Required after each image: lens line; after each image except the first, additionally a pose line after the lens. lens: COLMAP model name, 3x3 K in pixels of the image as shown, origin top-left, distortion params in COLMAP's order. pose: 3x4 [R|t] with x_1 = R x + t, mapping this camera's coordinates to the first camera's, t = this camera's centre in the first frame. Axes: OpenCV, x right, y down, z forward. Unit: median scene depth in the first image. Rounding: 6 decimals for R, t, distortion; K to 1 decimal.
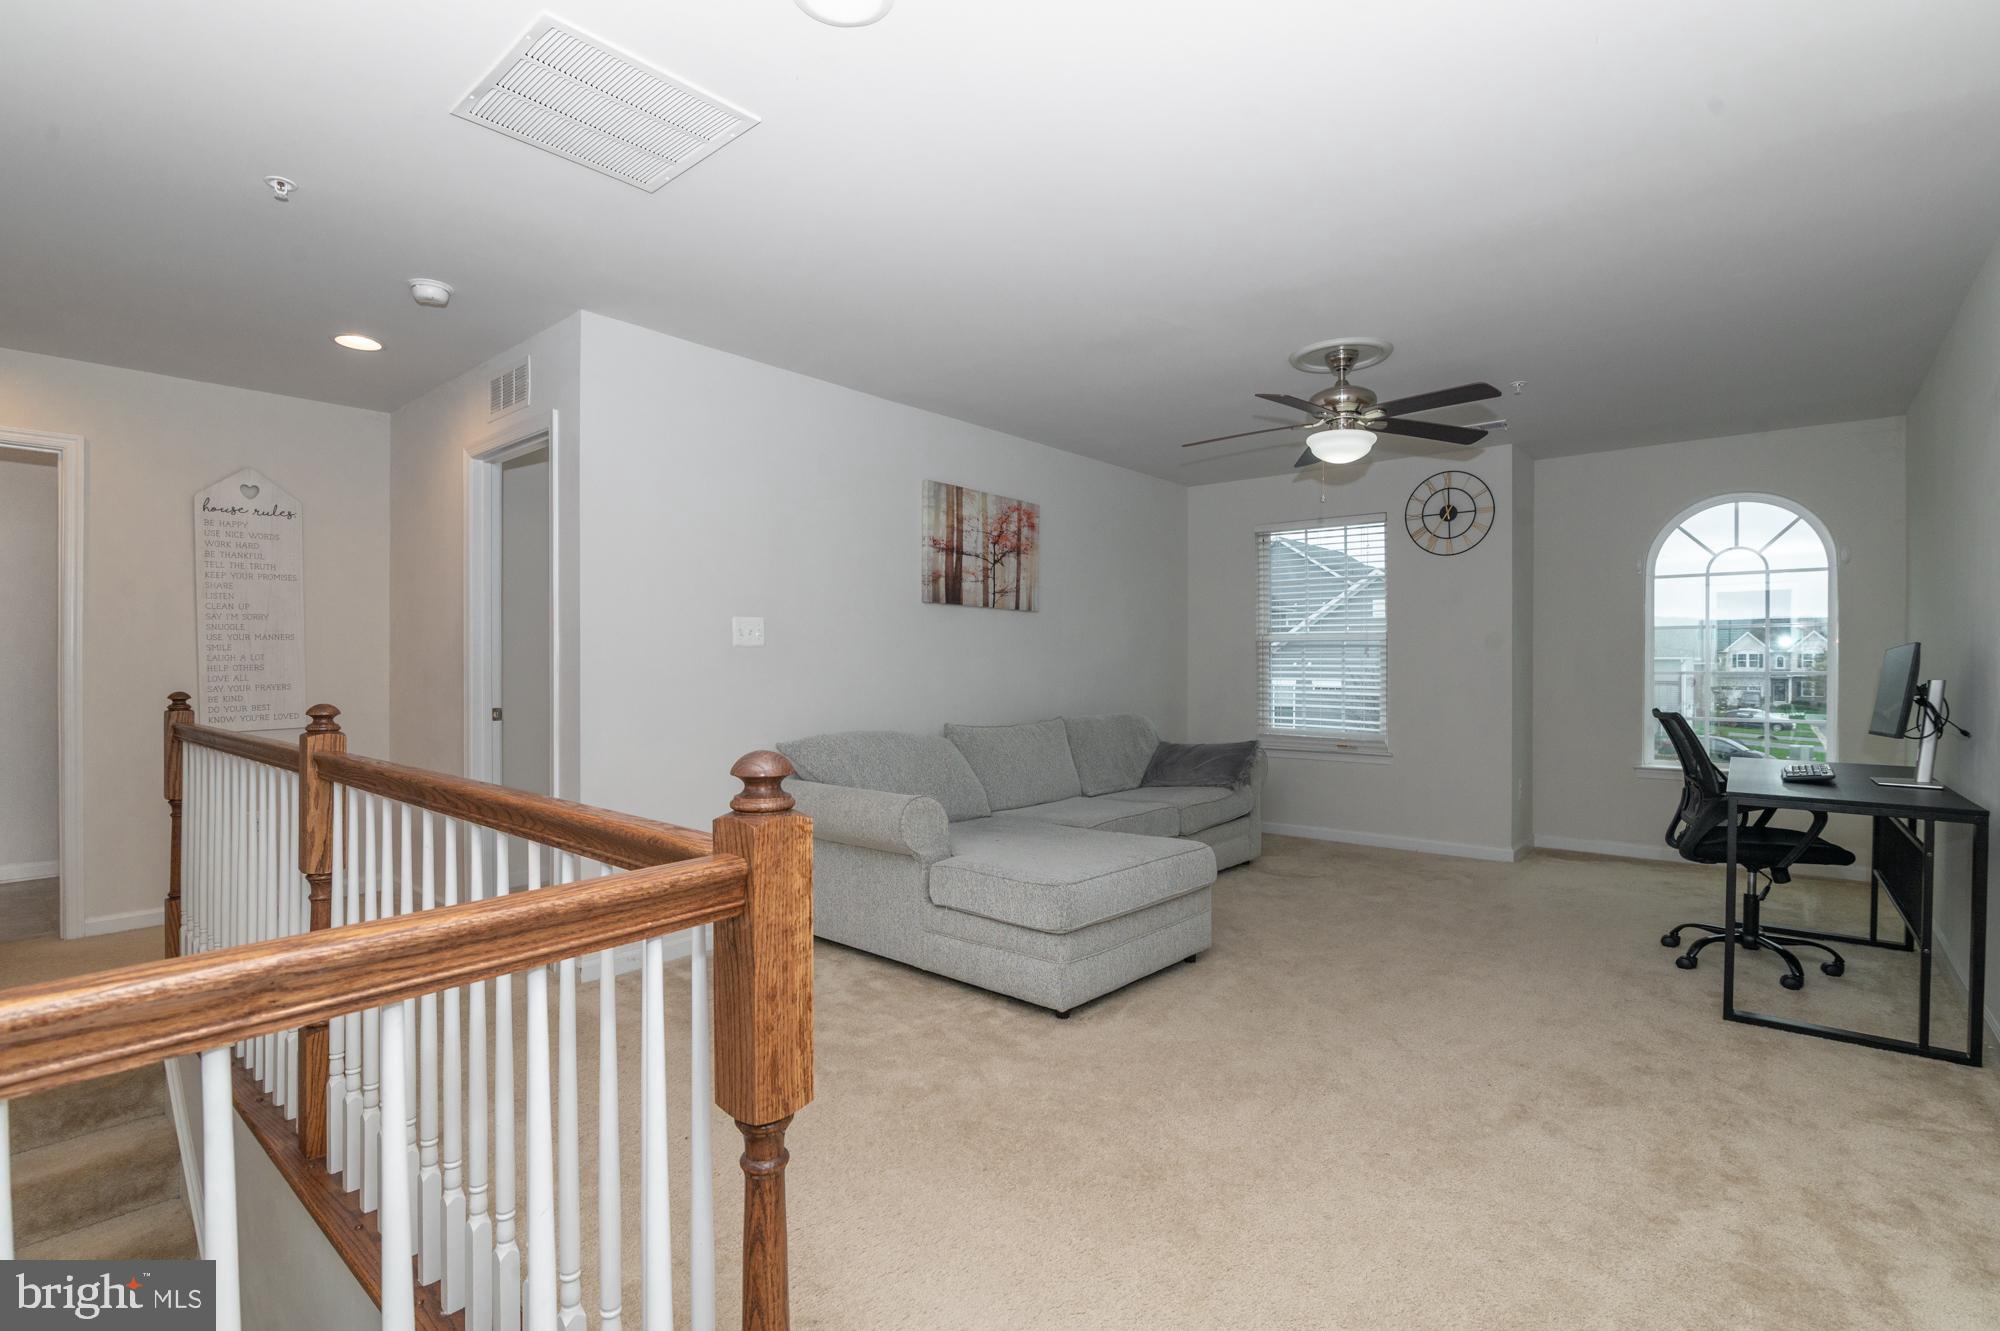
lens RADIAL K [[922.6, 0, 994.5], [0, 922.6, 657.7], [0, 0, 1]] dist [-0.012317, 0.000898]
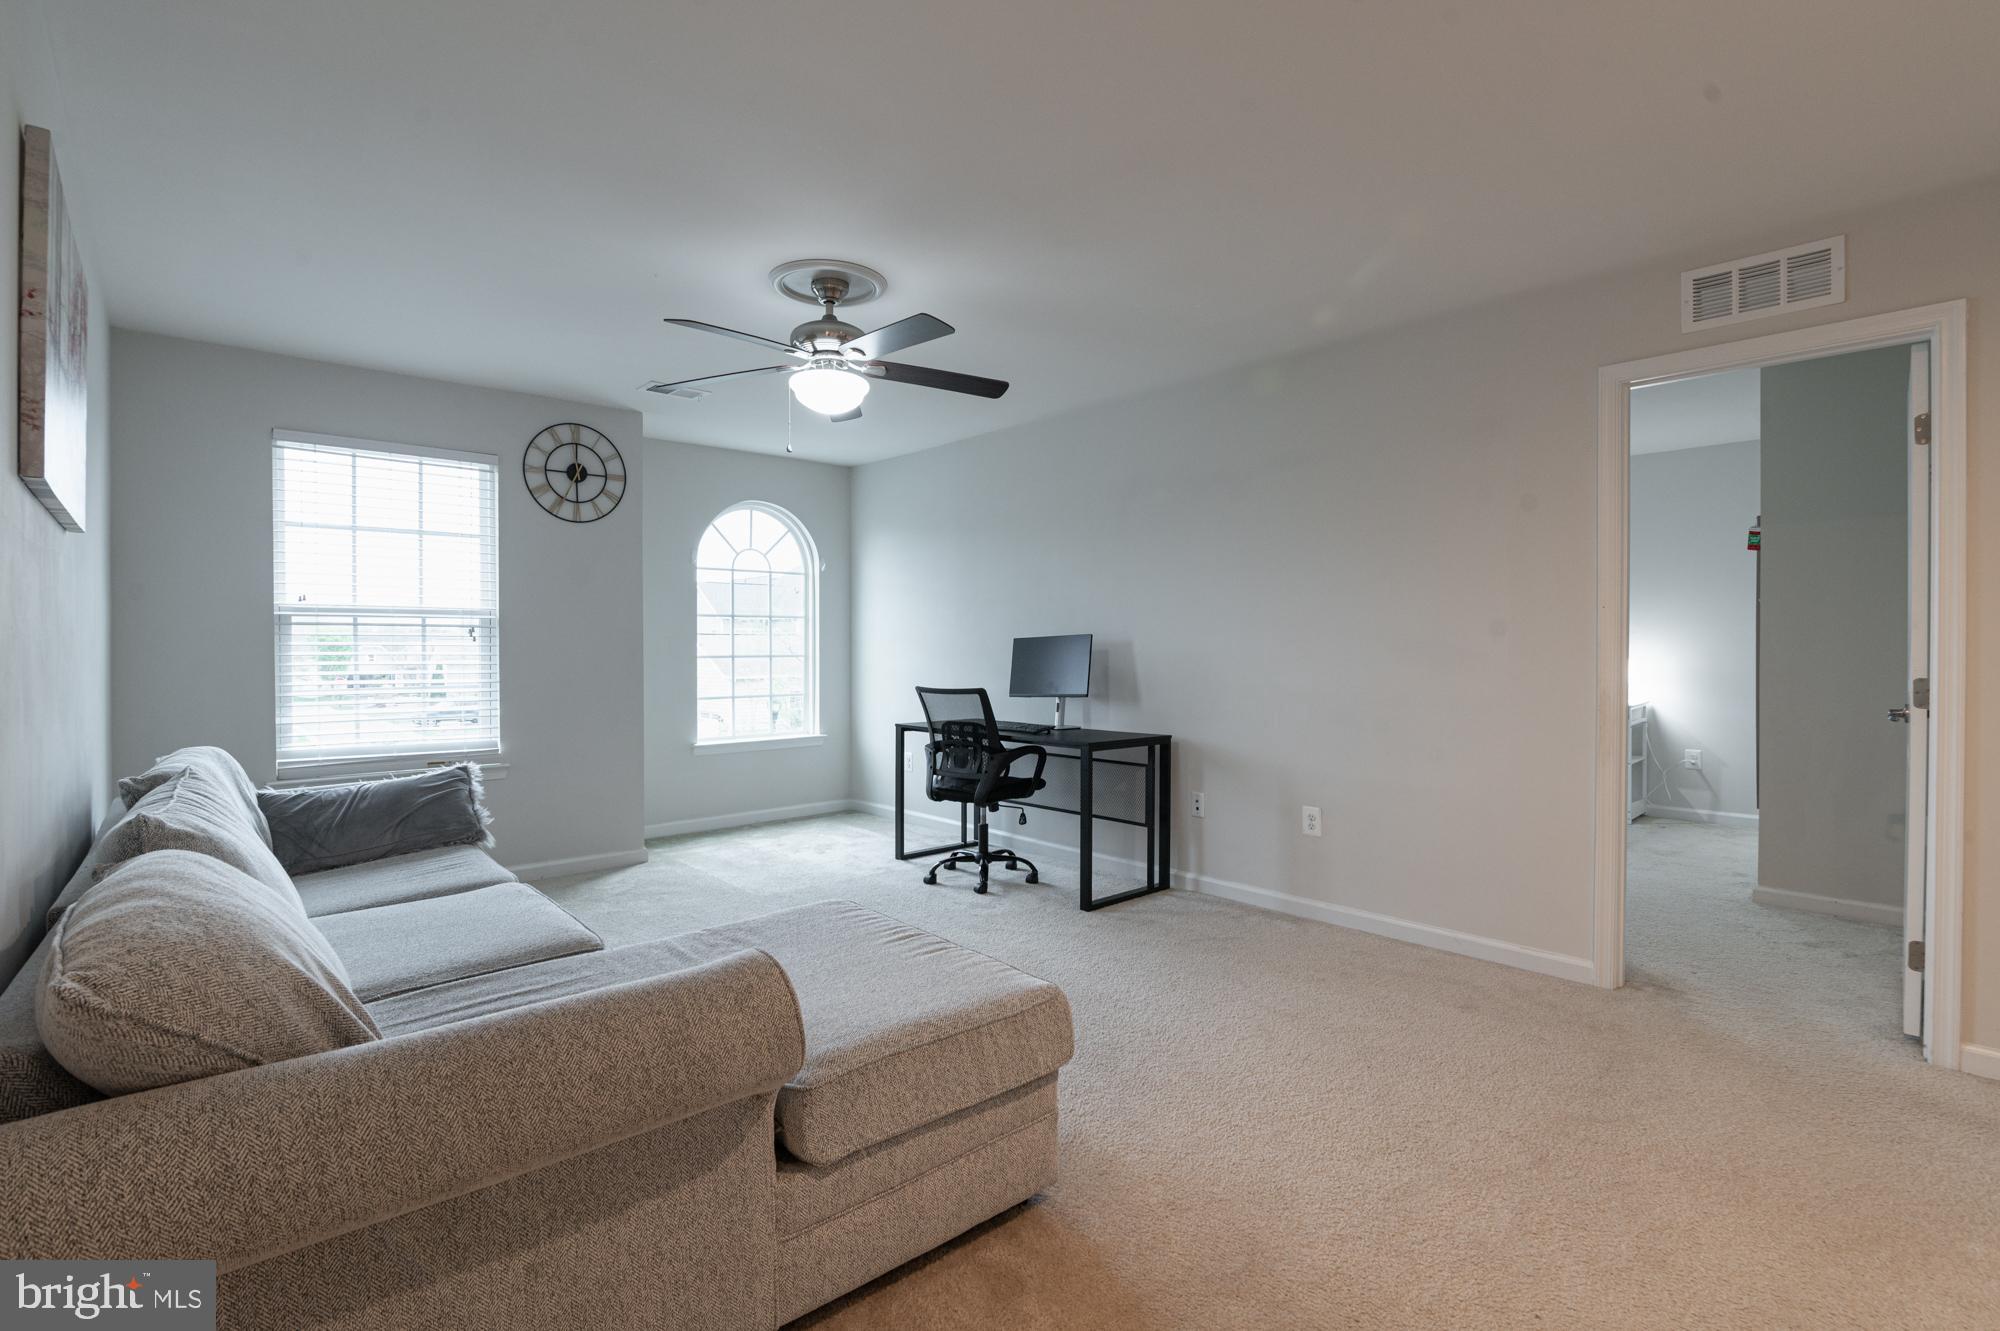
lens RADIAL K [[922.6, 0, 994.5], [0, 922.6, 657.7], [0, 0, 1]] dist [-0.012317, 0.000898]
pose [[0.149827, -0.013142, 0.988625, -0.298635], [-0.007605, 0.999867, 0.014444, -0.000677], [-0.988683, -0.009683, 0.149707, 0.489109]]
